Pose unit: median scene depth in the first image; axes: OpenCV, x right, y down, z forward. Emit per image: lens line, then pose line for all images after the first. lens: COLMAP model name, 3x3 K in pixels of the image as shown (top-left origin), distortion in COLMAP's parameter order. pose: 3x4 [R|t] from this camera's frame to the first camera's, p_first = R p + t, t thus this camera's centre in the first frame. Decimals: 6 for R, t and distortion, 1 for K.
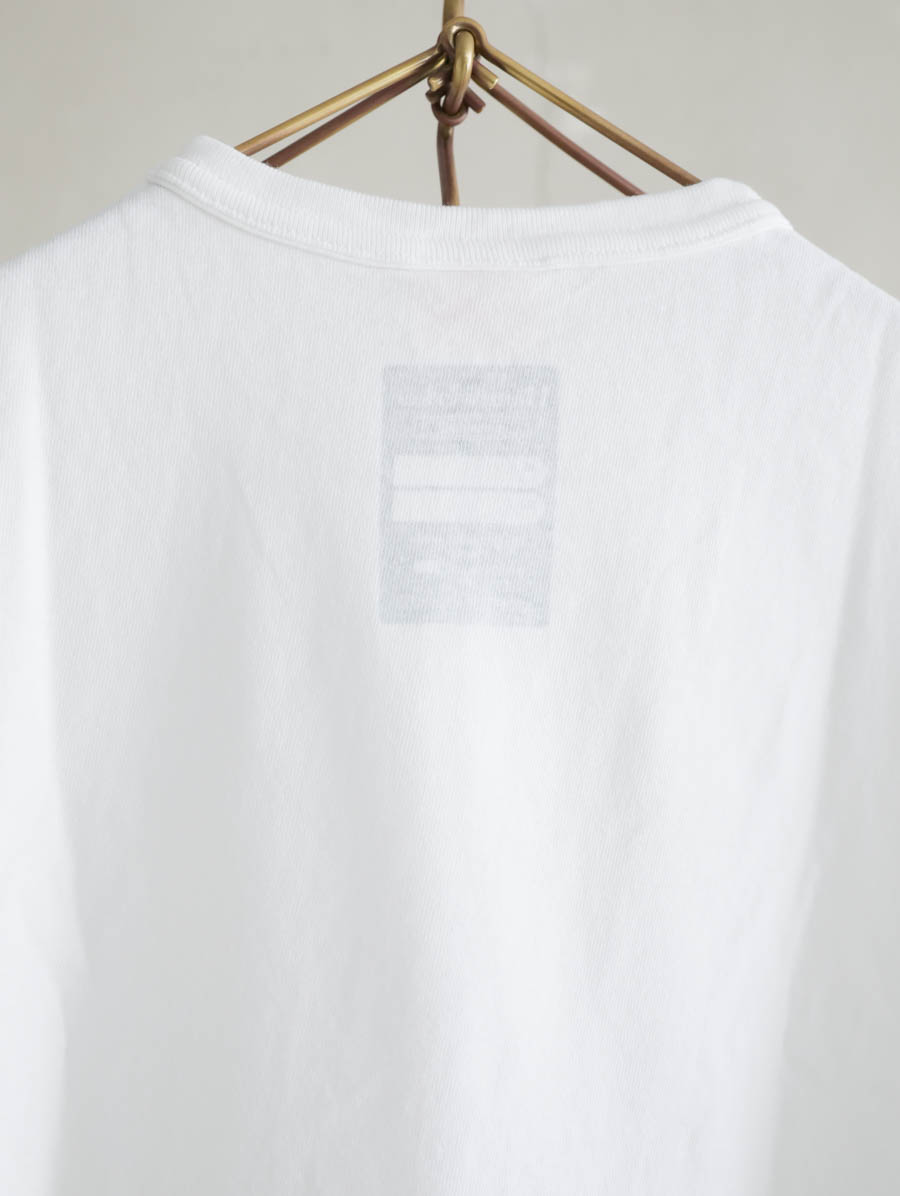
lens RADIAL K [[1688.1, 0, 450.0], [0, 1688.1, 598.0], [0, 0, 1]] dist [-0.002394, 0.749625]
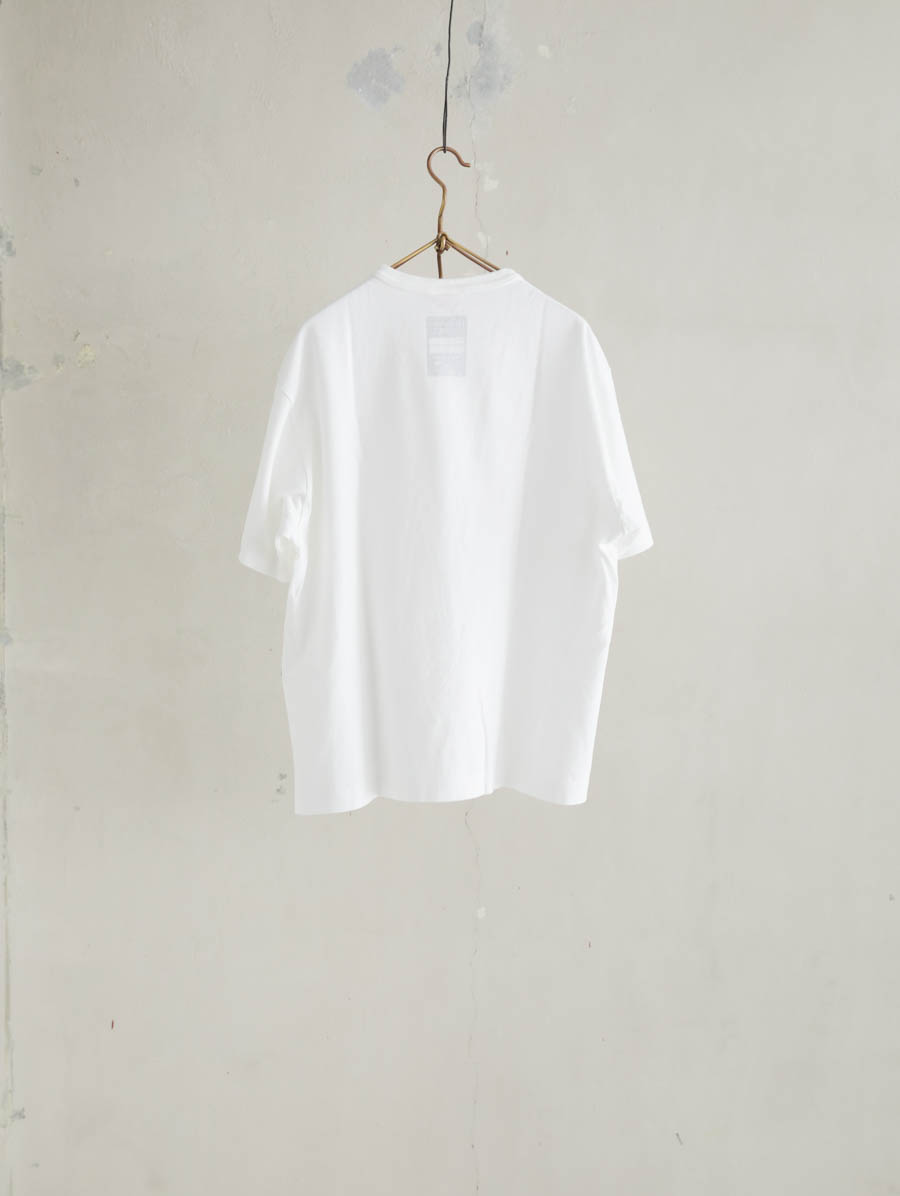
lens RADIAL K [[1688.1, 0, 450.0], [0, 1688.1, 598.0], [0, 0, 1]] dist [-0.002394, 0.749625]
pose [[0.999584, -0.024723, -0.014831, 0.067705], [0.026250, 0.993178, 0.113611, 0.087593], [0.011921, -0.113954, 0.993415, -3.371424]]
